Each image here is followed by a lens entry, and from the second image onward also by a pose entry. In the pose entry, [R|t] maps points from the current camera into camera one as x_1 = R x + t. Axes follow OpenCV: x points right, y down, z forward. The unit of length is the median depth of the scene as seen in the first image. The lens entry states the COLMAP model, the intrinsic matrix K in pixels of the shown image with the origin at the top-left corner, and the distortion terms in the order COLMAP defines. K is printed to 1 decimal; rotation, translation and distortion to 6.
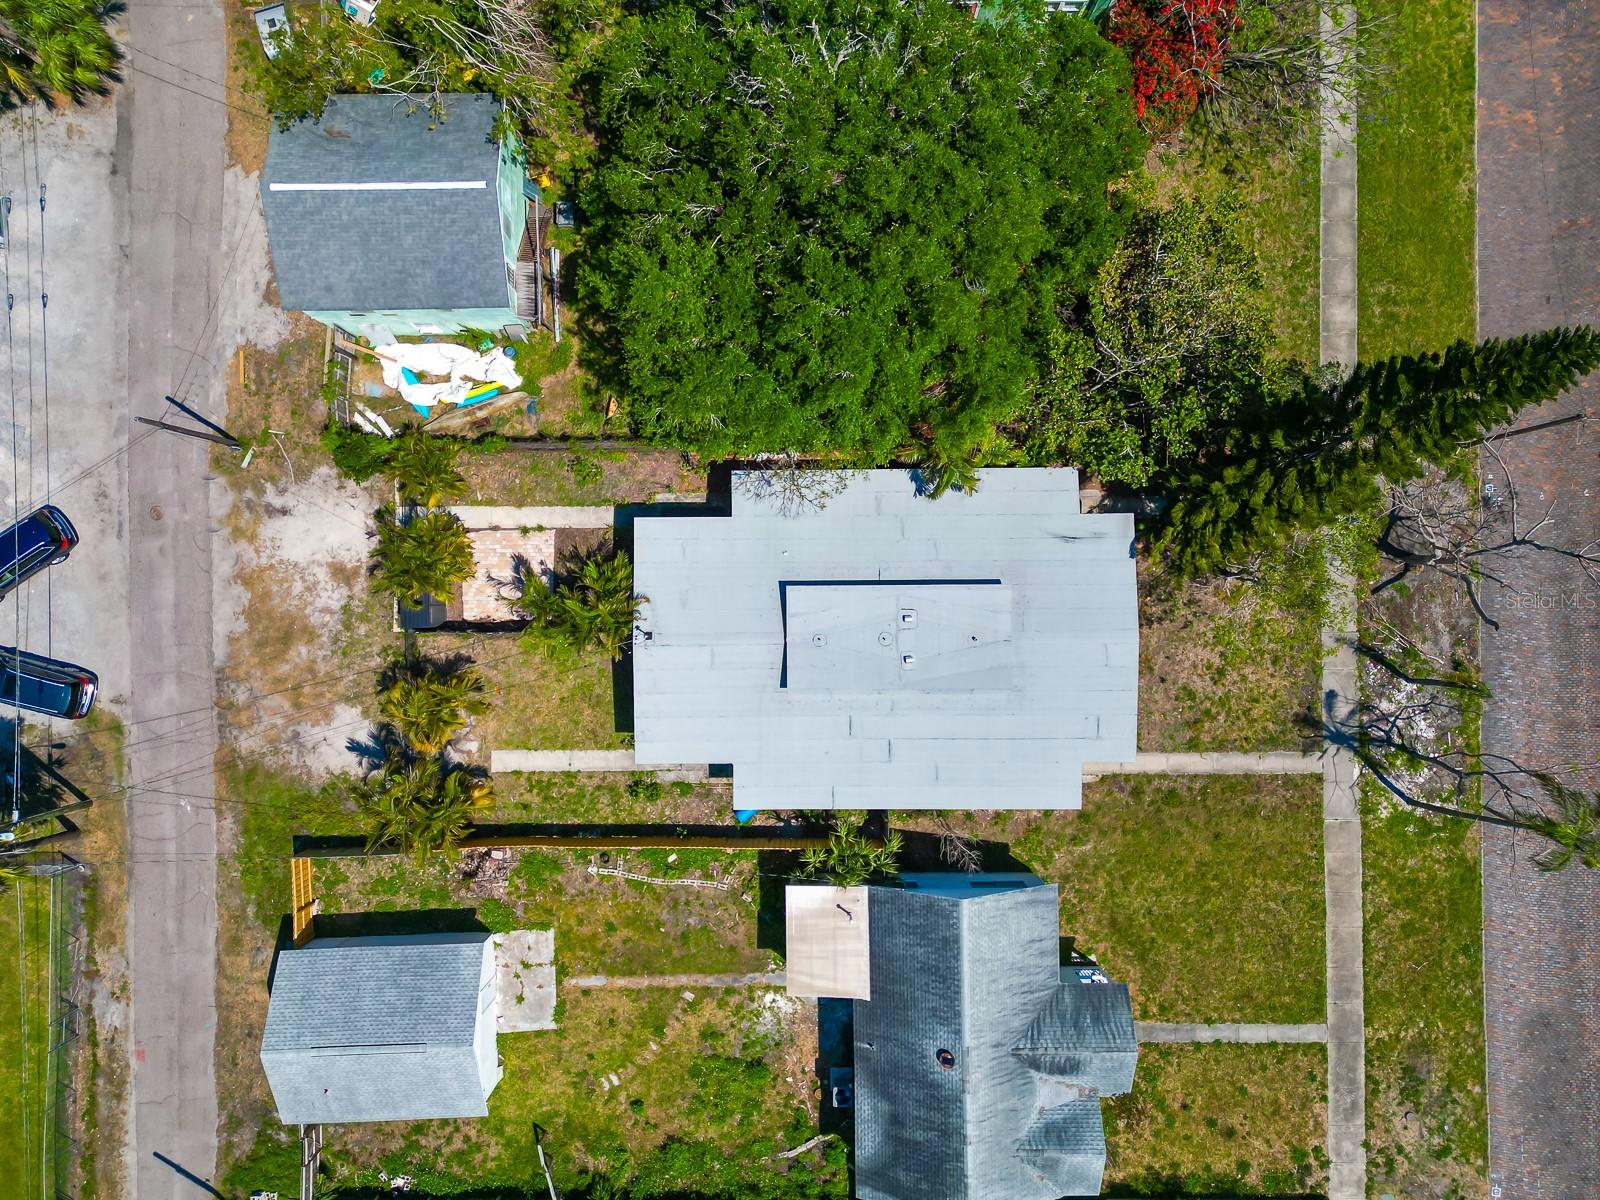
lens RADIAL K [[1116.0, 0, 797.8], [0, 1116.0, 599.5], [0, 0, 1]] dist [0.076400, -0.067946]
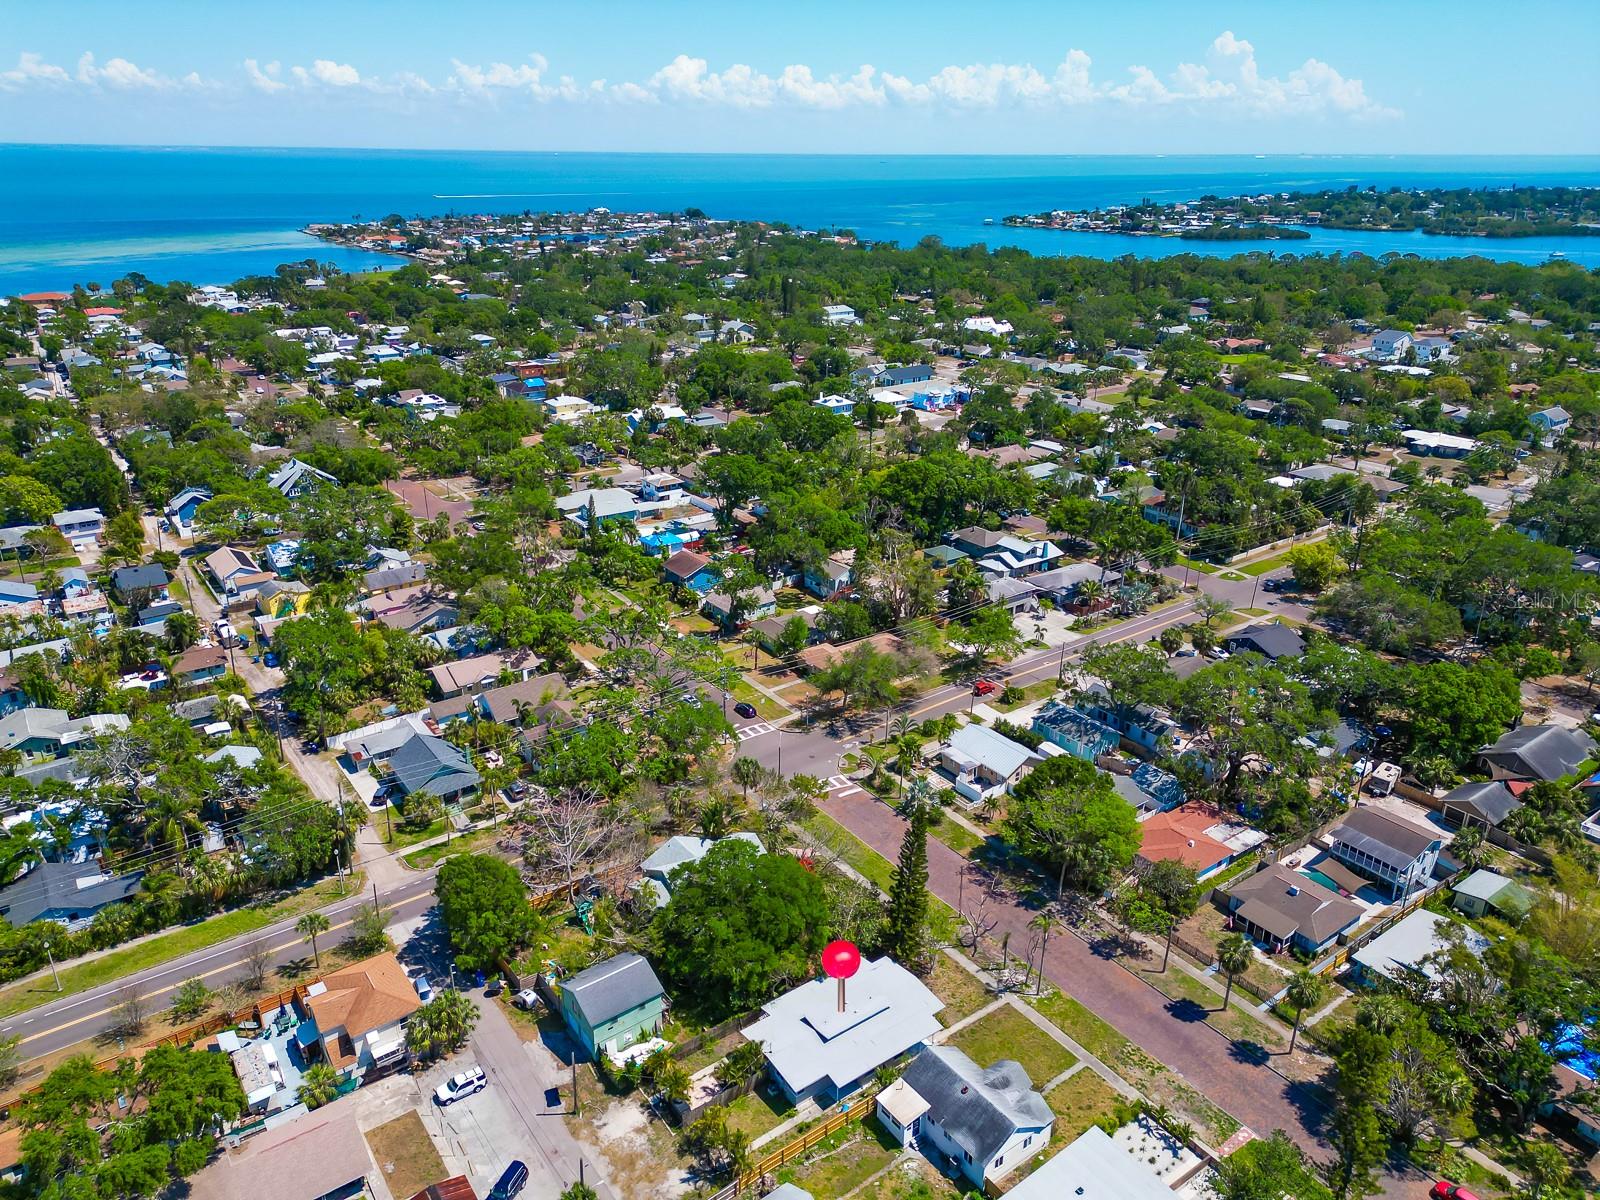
lens RADIAL K [[1116.0, 0, 798.8], [0, 1116.0, 603.9], [0, 0, 1]] dist [0.076400, -0.067946]
pose [[0.809918, -0.212213, 0.546807, -1.175864], [0.586441, 0.310327, -0.748187, 1.552405], [-0.010914, 0.926641, 0.375790, -0.848226]]
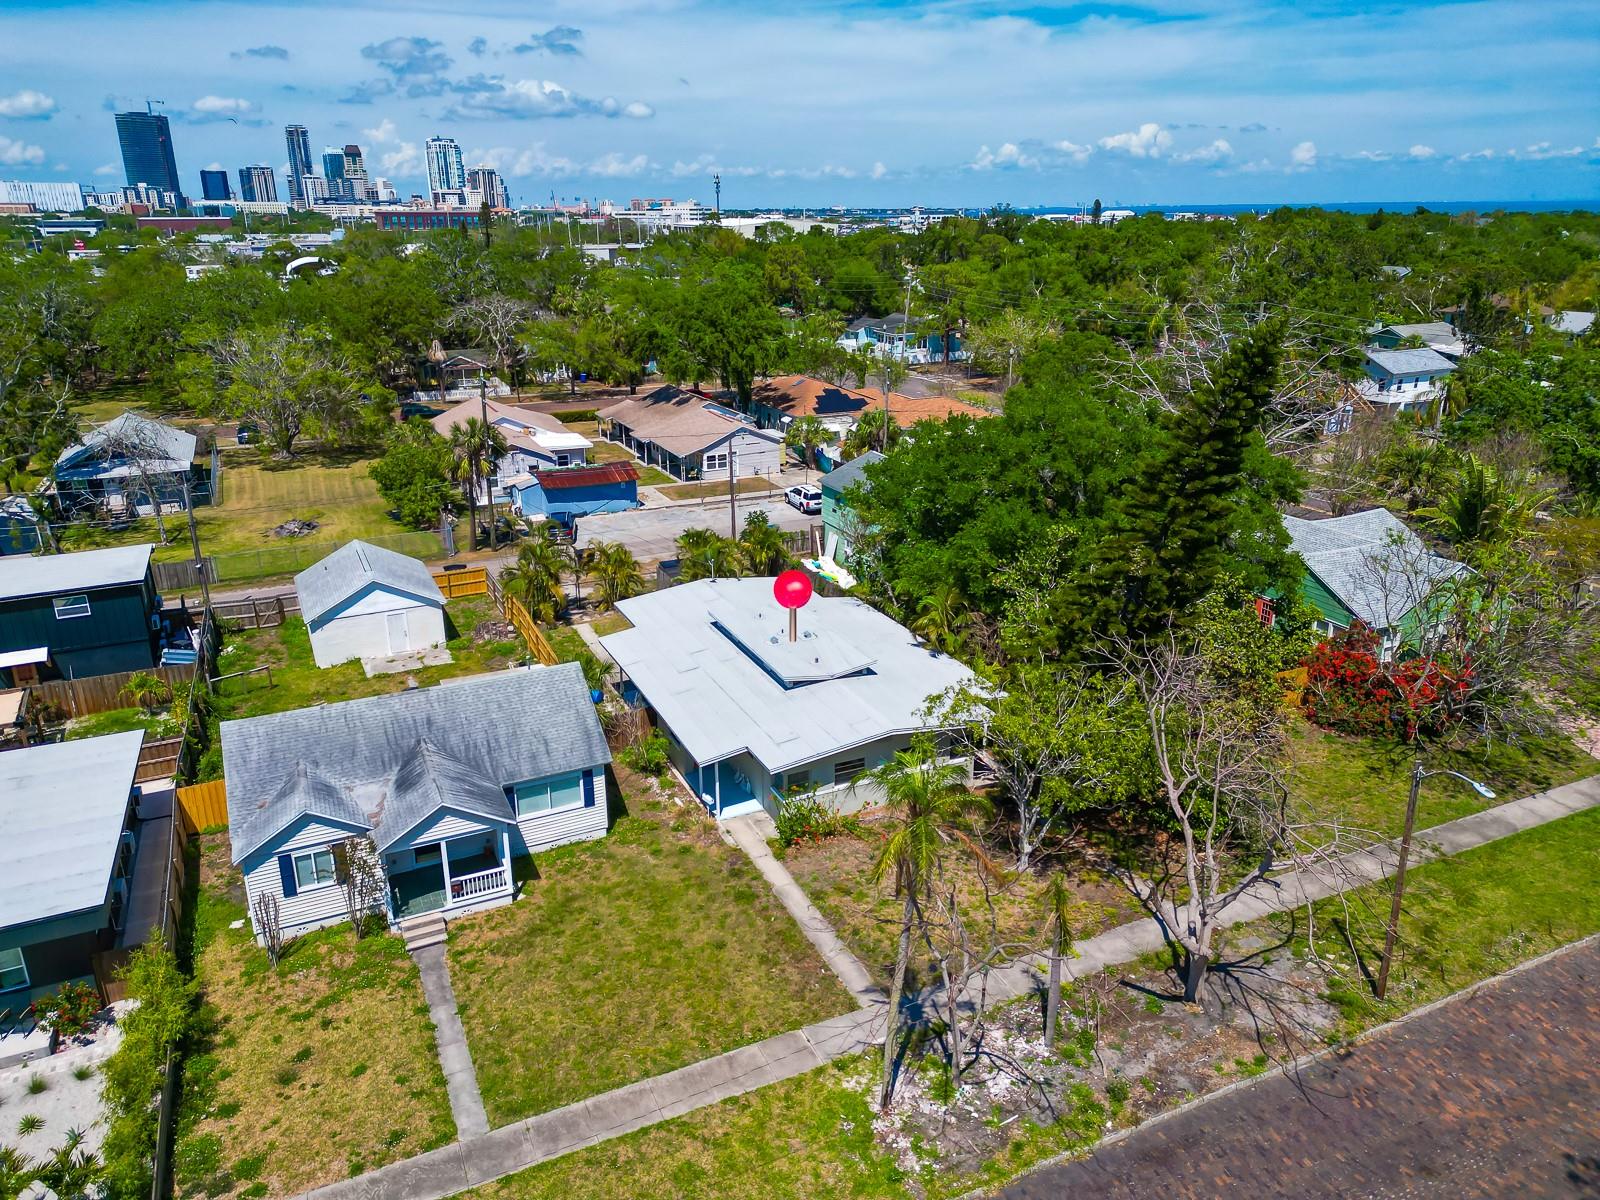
lens RADIAL K [[1116.0, 0, 796.3], [0, 1116.0, 596.4], [0, 0, 1]] dist [0.076400, -0.067946]
pose [[0.412671, 0.296360, -0.861321, 0.960930], [-0.910839, 0.143229, -0.387114, 0.417678], [0.008640, 0.944276, 0.329043, 0.541111]]
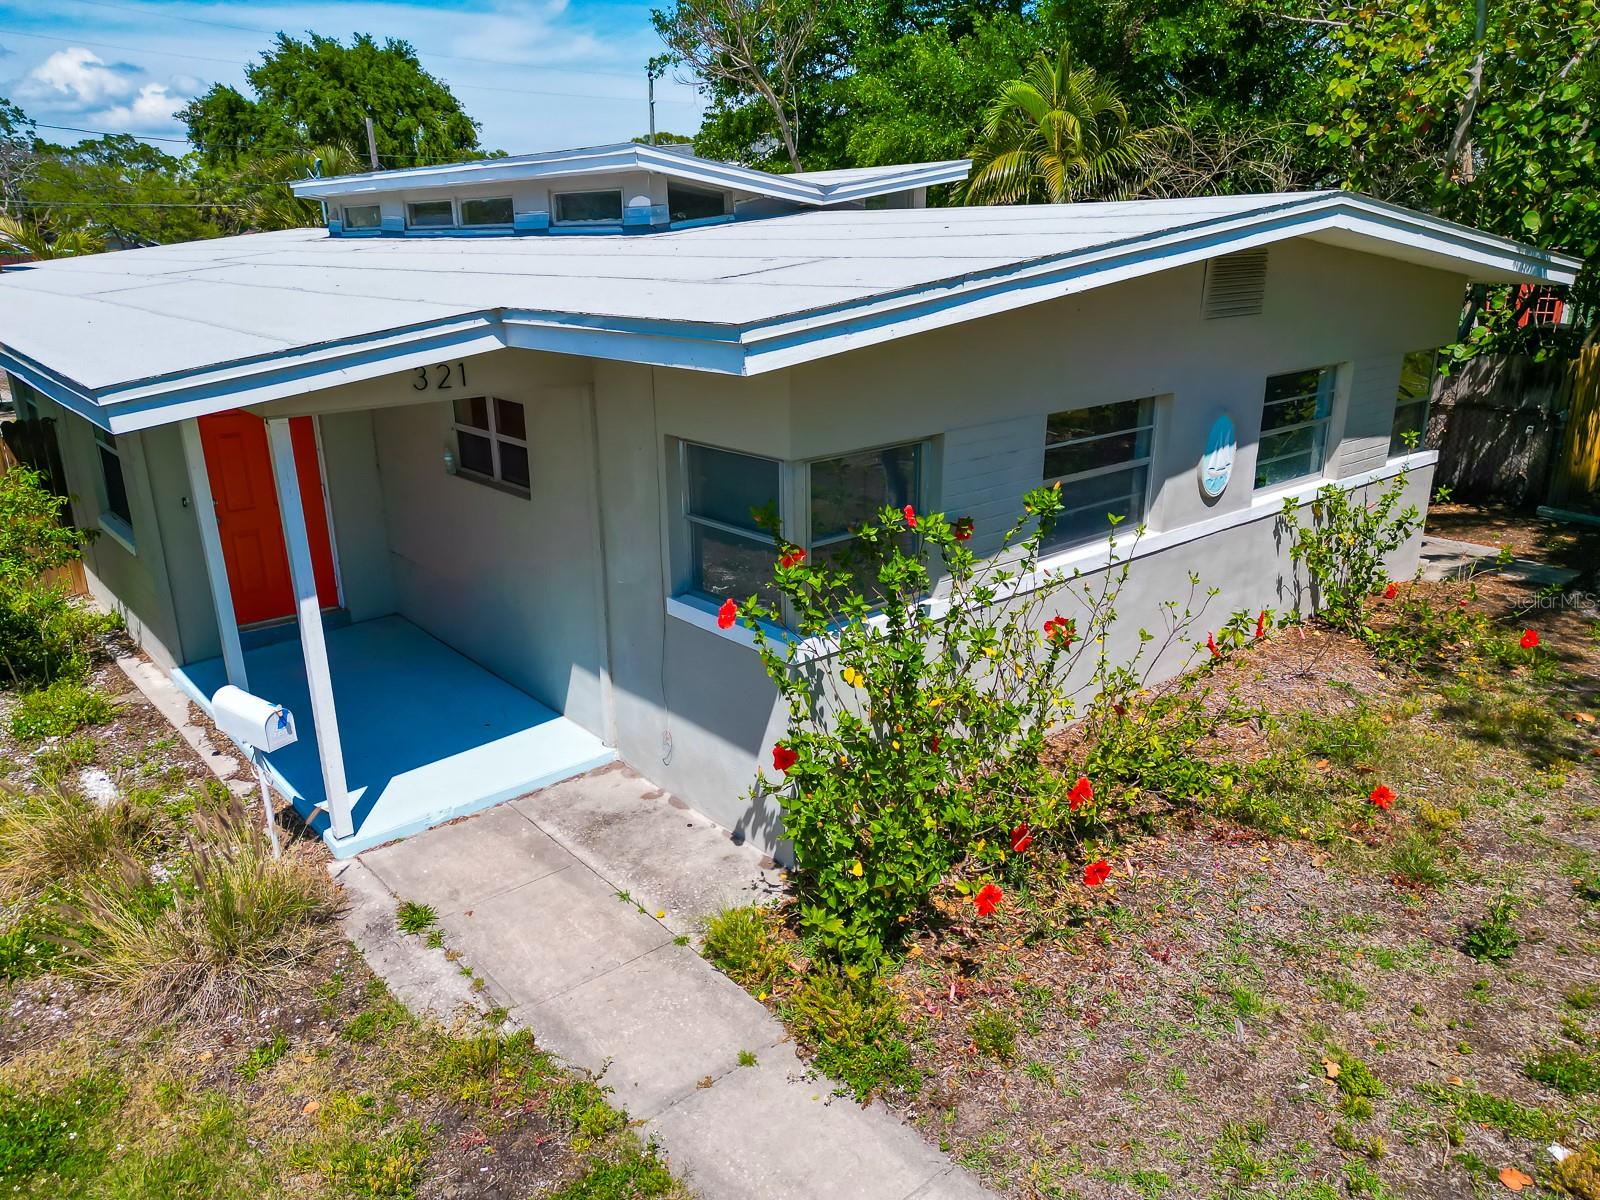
lens RADIAL K [[1116.0, 0, 794.0], [0, 1116.0, 597.1], [0, 0, 1]] dist [0.076400, -0.067946]
pose [[0.645989, 0.228430, -0.728367, 0.356935], [-0.763239, 0.209343, -0.611263, 0.193348], [0.012847, 0.950787, 0.309580, 0.925649]]
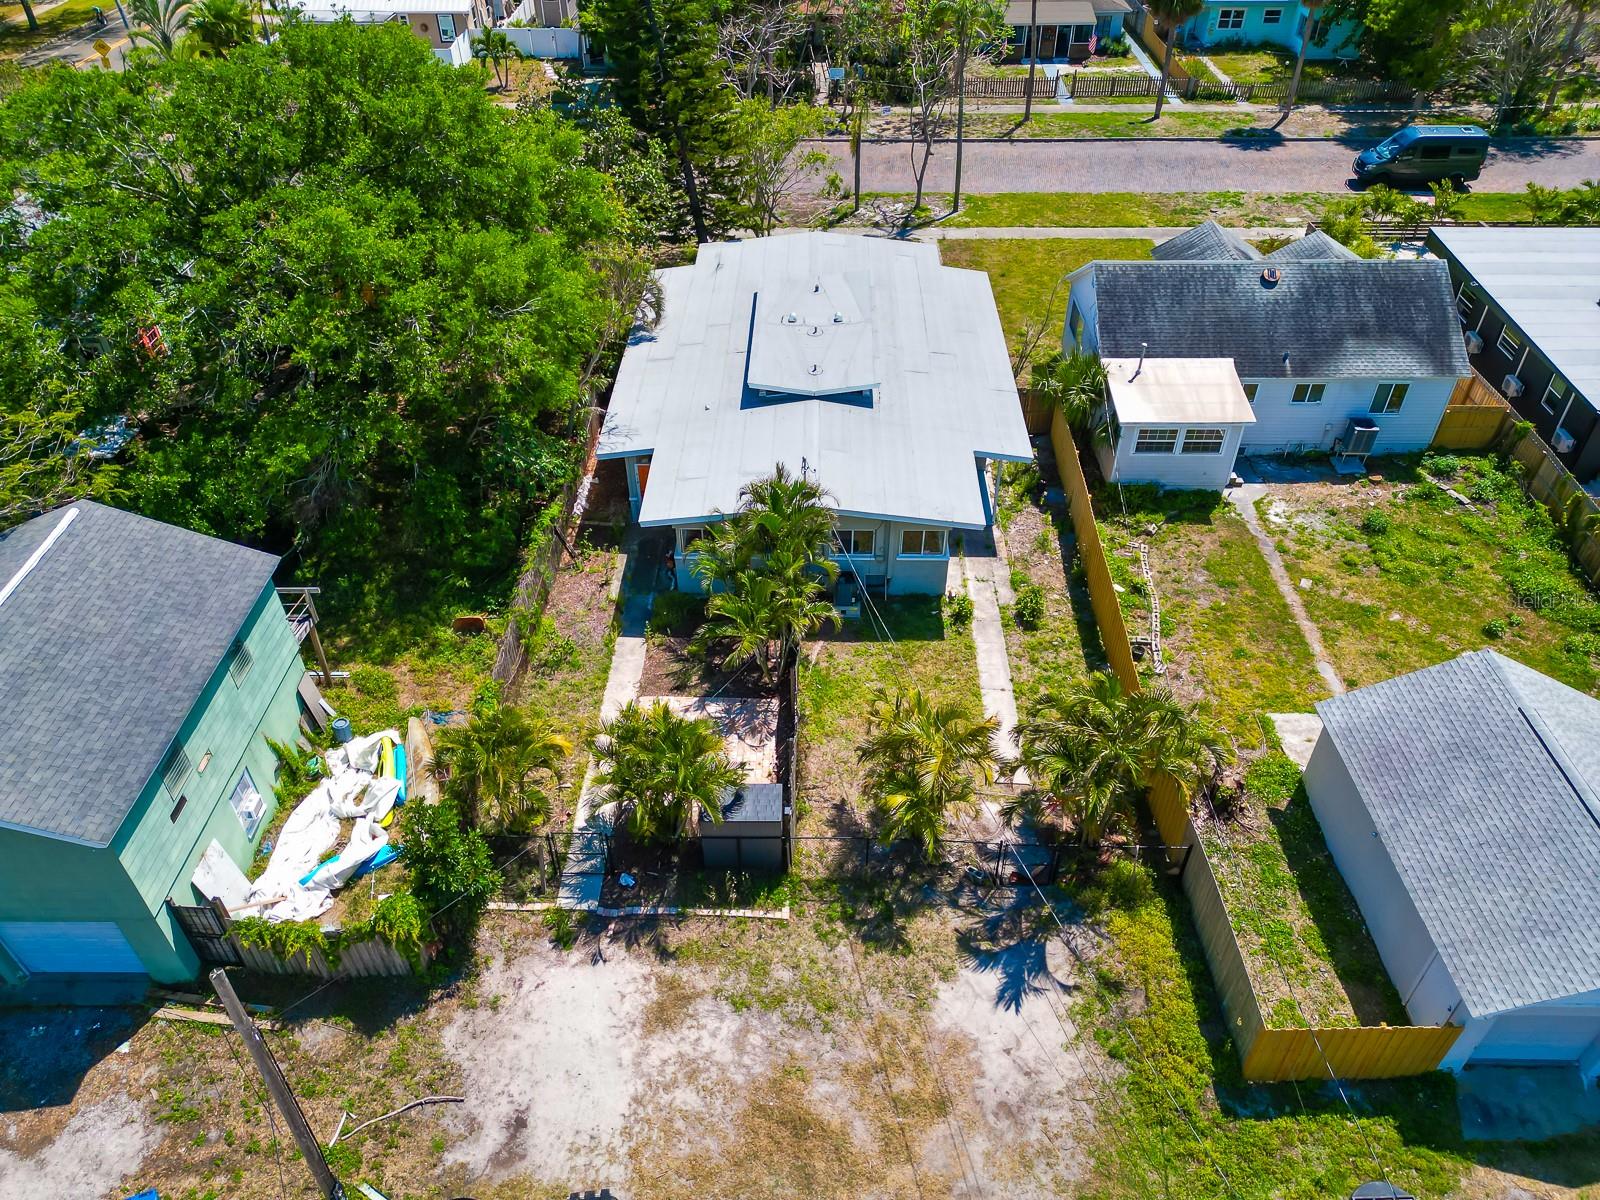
lens RADIAL K [[1116.0, 0, 798.7], [0, 1116.0, 598.7], [0, 0, 1]] dist [0.076400, -0.067946]
pose [[0.027862, -0.633682, 0.773092, -0.676678], [0.999612, 0.018078, -0.021208, 0.042164], [-0.000537, 0.773383, 0.633939, 0.550382]]
